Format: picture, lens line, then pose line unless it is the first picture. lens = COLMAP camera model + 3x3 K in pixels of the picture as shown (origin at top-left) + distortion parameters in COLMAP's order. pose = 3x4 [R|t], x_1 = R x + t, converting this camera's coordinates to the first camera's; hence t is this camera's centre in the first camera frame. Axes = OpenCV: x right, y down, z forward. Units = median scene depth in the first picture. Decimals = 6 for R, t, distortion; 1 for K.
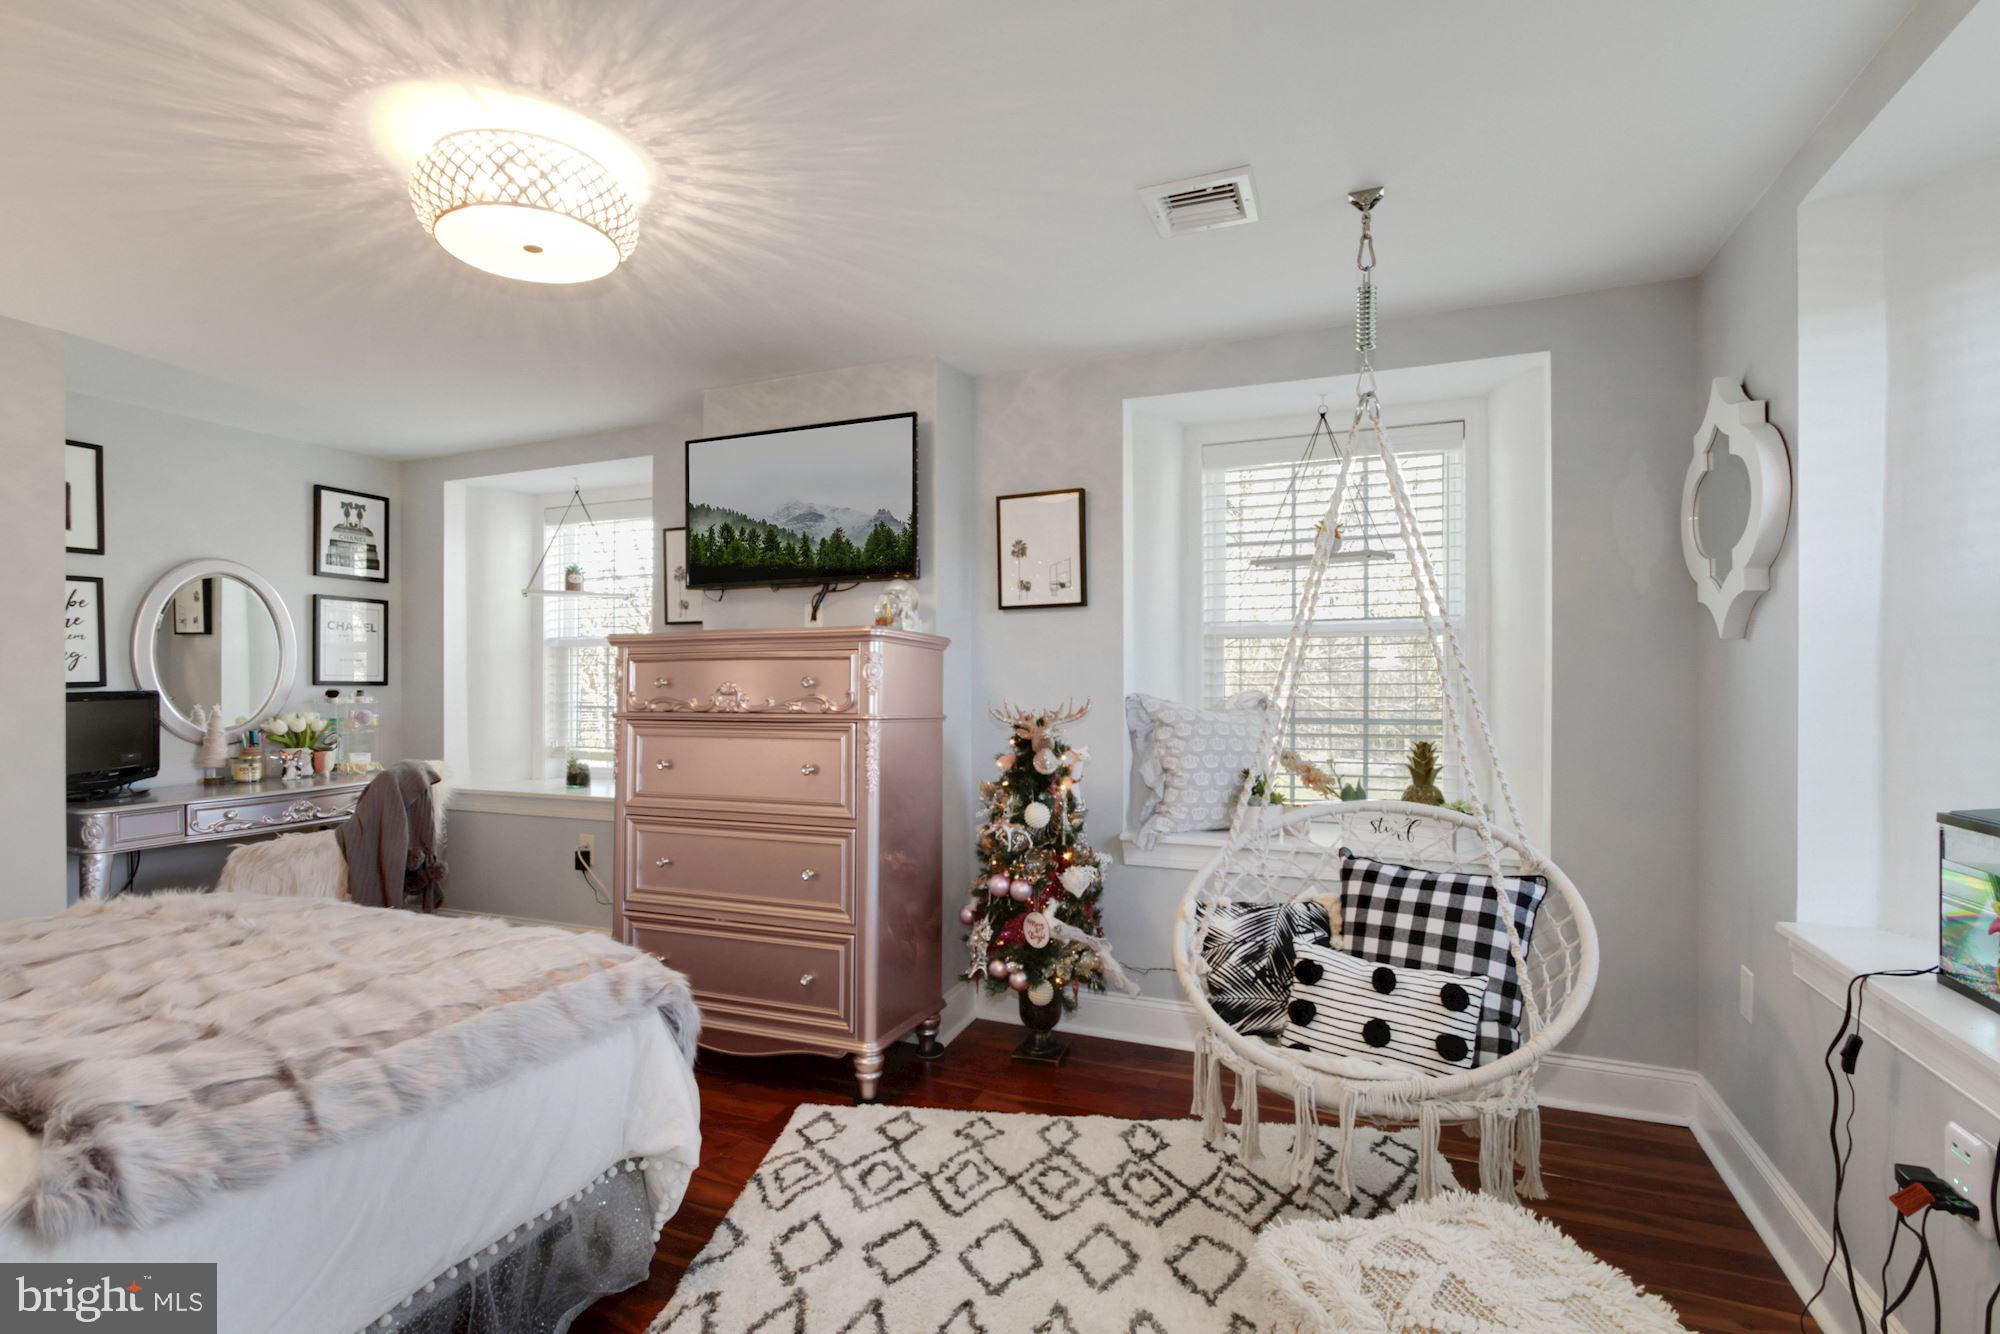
lens RADIAL K [[956.7, 0, 1001.3], [0, 956.7, 702.0], [0, 0, 1]] dist [-0.000082, -0.000197]
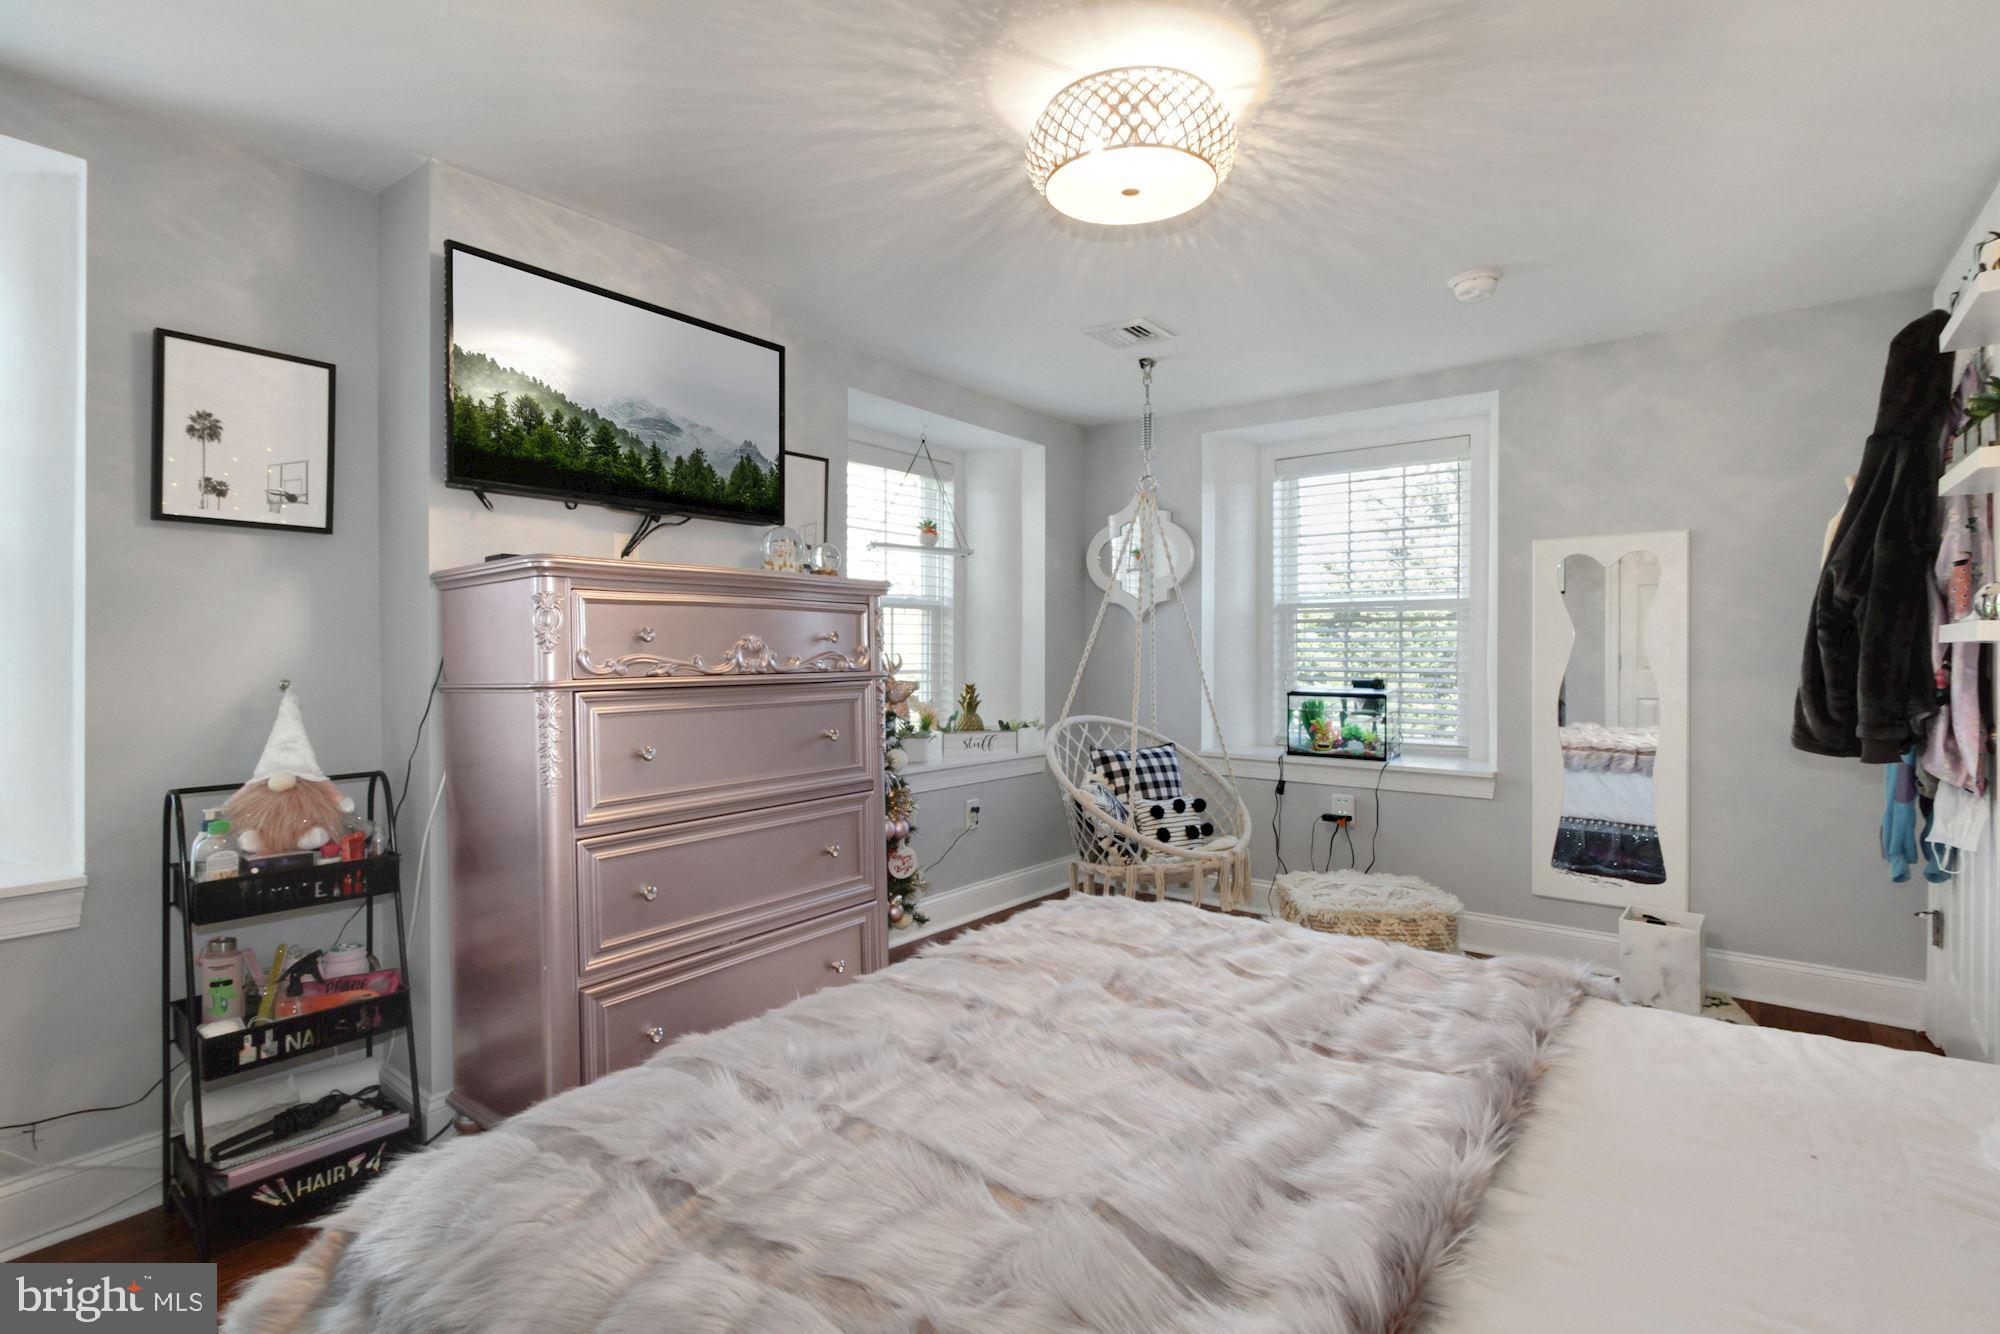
lens RADIAL K [[933.6, 0, 998.7], [0, 933.6, 639.5], [0, 0, 1]] dist [-0.000481, -0.000022]
pose [[0.267792, 0.005056, 0.963464, -0.868995], [0.009471, 0.999924, -0.007880, -0.008078], [-0.963430, 0.011235, 0.267724, 0.530607]]
